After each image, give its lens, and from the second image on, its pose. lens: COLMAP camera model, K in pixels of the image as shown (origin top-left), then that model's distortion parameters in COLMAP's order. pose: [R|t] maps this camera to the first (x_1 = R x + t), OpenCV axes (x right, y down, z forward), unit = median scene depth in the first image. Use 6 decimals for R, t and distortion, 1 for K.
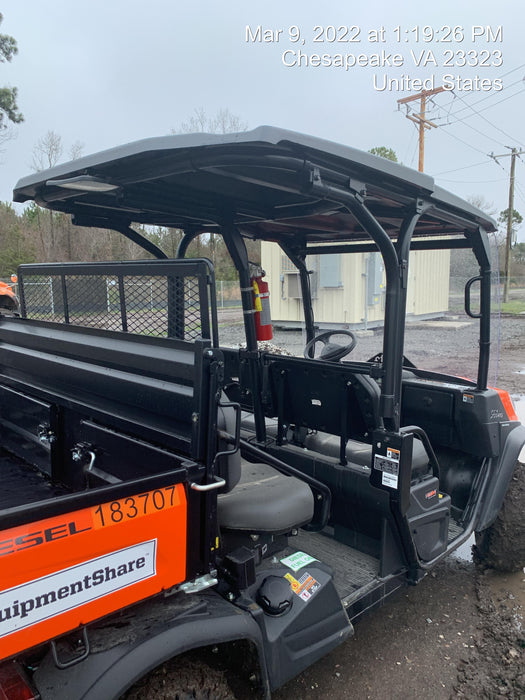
lens RADIAL K [[527.4, 0, 267.3], [0, 527.4, 365.8], [0, 0, 1]] dist [0.034368, -0.039899]
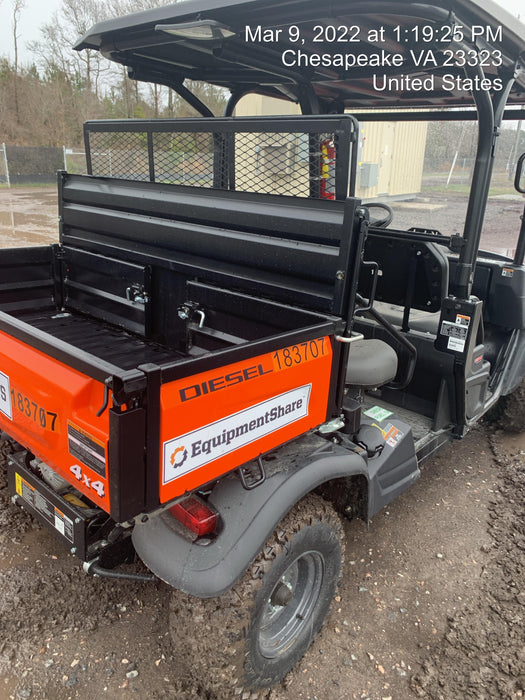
lens RADIAL K [[527.4, 0, 255.4], [0, 527.4, 338.0], [0, 0, 1]] dist [0.034368, -0.039899]
pose [[0.998137, 0.014514, 0.059255, -0.222482], [-0.024457, 0.985019, 0.170703, 0.027583], [-0.055890, -0.171834, 0.983539, -0.031723]]
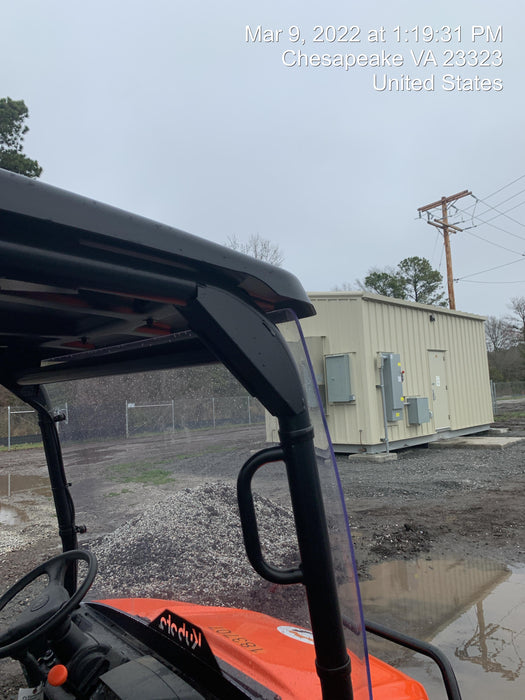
lens RADIAL K [[527.4, 0, 258.4], [0, 527.4, 354.1], [0, 0, 1]] dist [0.034368, -0.039899]
pose [[0.992389, -0.052836, -0.111228, 0.693107], [0.025683, 0.972214, -0.232680, -0.238141], [0.120432, 0.228052, 0.966172, 1.106727]]
